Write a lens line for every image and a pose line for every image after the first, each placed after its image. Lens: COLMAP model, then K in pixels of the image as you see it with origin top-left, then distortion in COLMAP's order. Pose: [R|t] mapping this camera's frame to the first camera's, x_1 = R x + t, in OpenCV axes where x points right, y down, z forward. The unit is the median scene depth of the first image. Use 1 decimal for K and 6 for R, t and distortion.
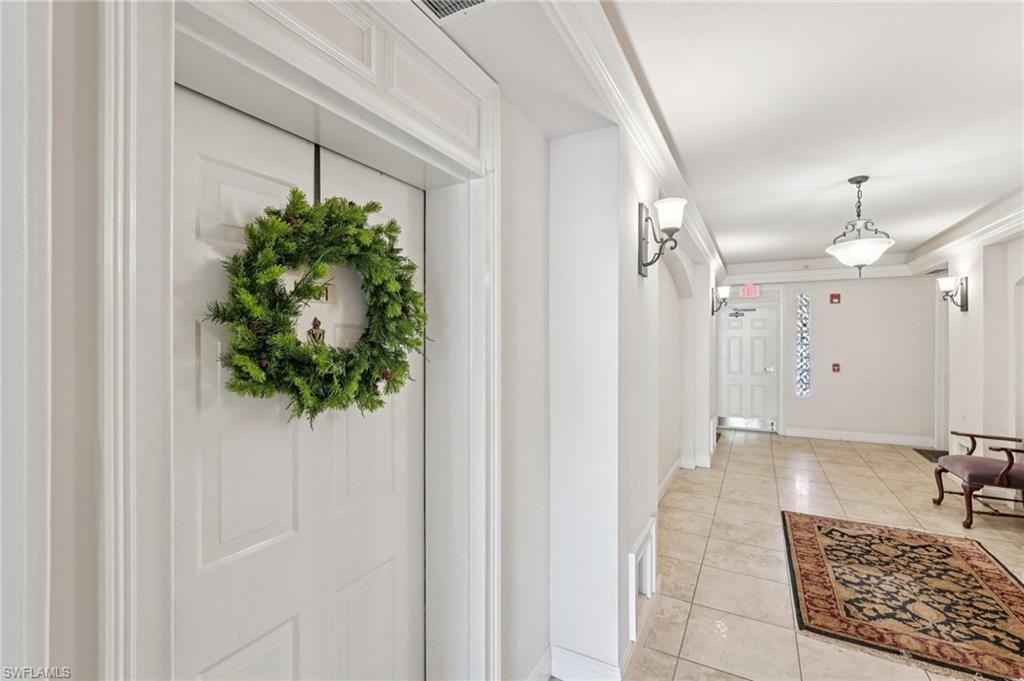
lens RADIAL K [[457.7, 0, 511.4], [0, 457.7, 339.9], [0, 0, 1]] dist [0.002821, 0.000325]
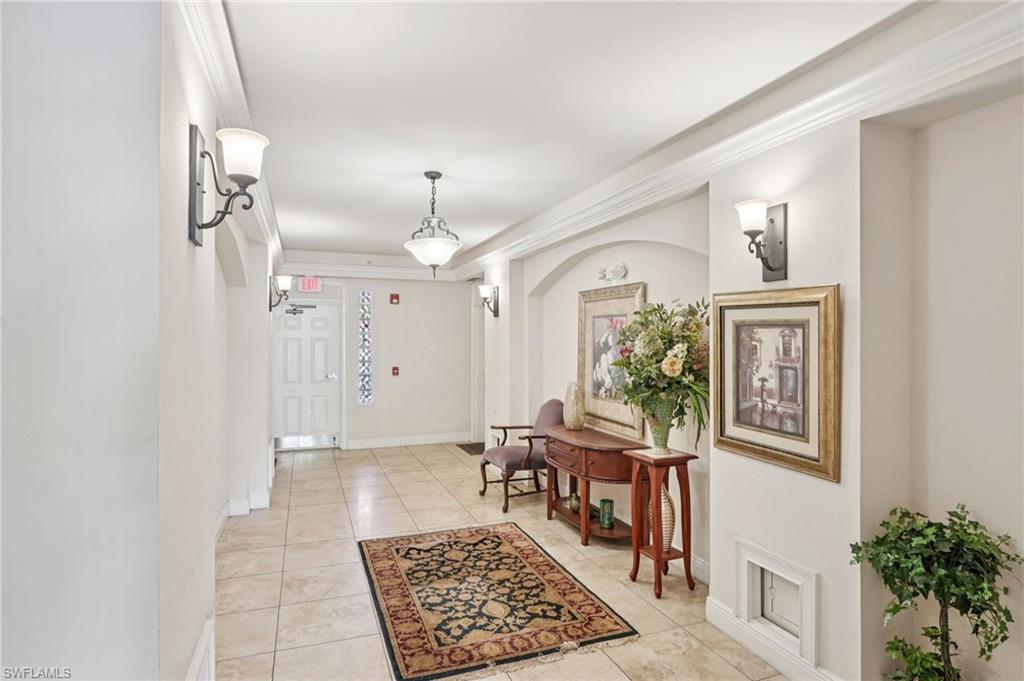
lens RADIAL K [[547.2, 0, 511.6], [0, 547.2, 343.1], [0, 0, 1]] dist [-0.002400, 0.001566]
pose [[0.652790, -0.003044, 0.757533, 0.001661], [0.000114, 0.999992, 0.003920, -0.004397], [-0.757539, -0.002473, 0.652785, 0.128242]]
